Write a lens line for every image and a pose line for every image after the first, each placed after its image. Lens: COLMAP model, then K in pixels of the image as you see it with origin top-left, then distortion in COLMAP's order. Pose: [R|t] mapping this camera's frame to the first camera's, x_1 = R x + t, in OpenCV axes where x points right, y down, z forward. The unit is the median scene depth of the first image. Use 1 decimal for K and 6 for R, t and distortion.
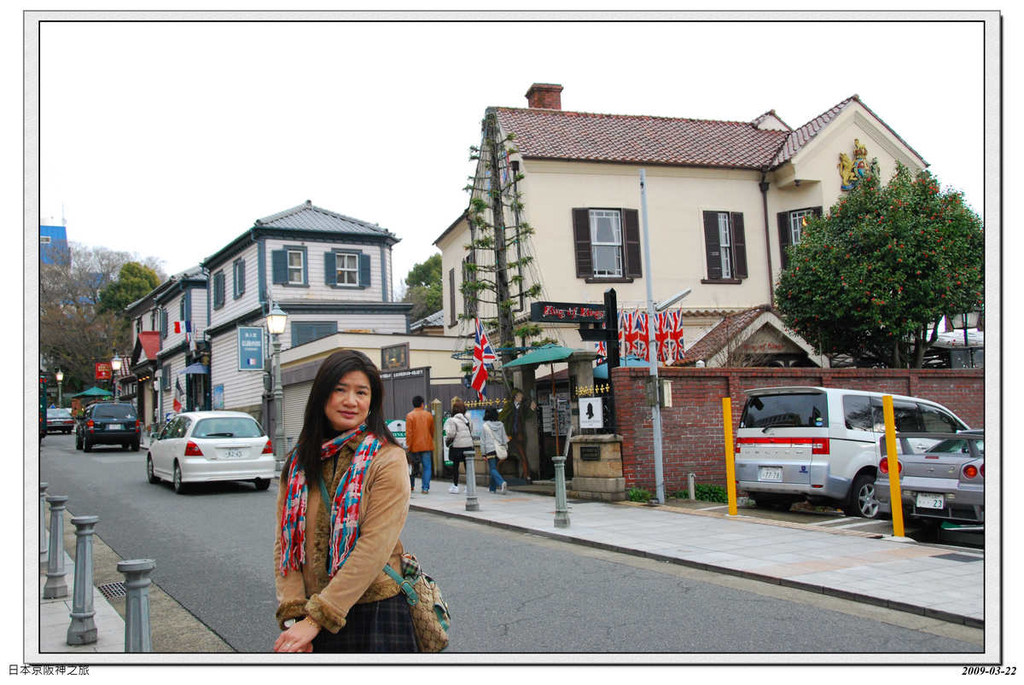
lens RADIAL K [[1044.9, 0, 512.5], [0, 1044.9, 339.6], [0, 0, 1]] dist [-0.000890, 0.000000]
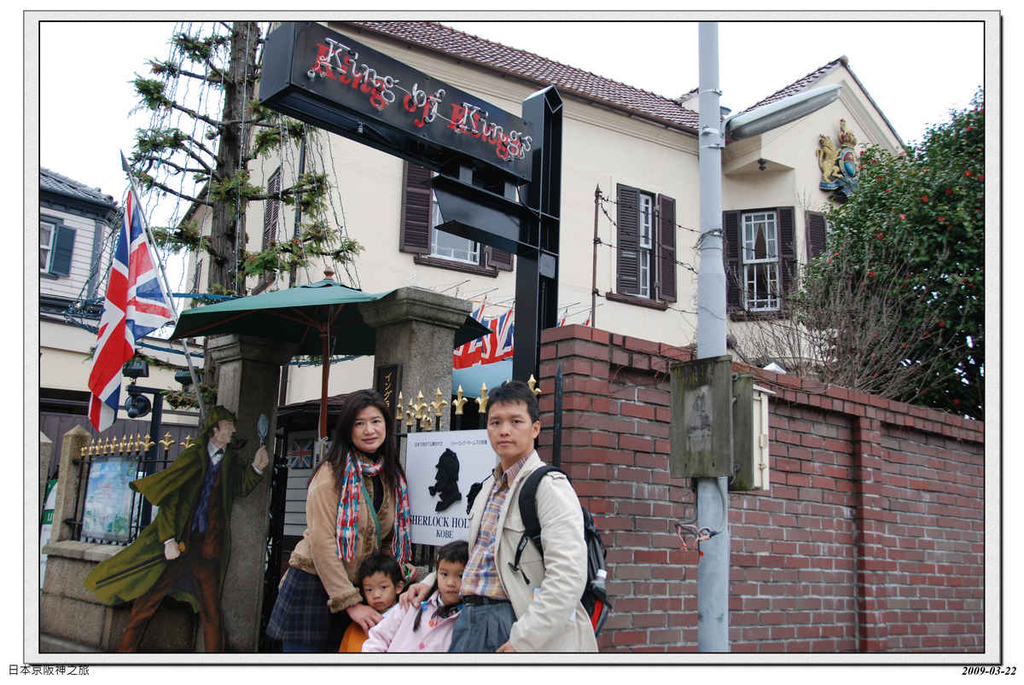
lens RADIAL K [[941.5, 0, 515.3], [0, 941.5, 342.8], [0, 0, 1]] dist [-0.039619, 0.000000]
pose [[0.971613, 0.121077, 0.203247, 0.024800], [-0.098347, 0.988076, -0.118464, 0.038614], [-0.215167, 0.095112, 0.971935, 0.487922]]
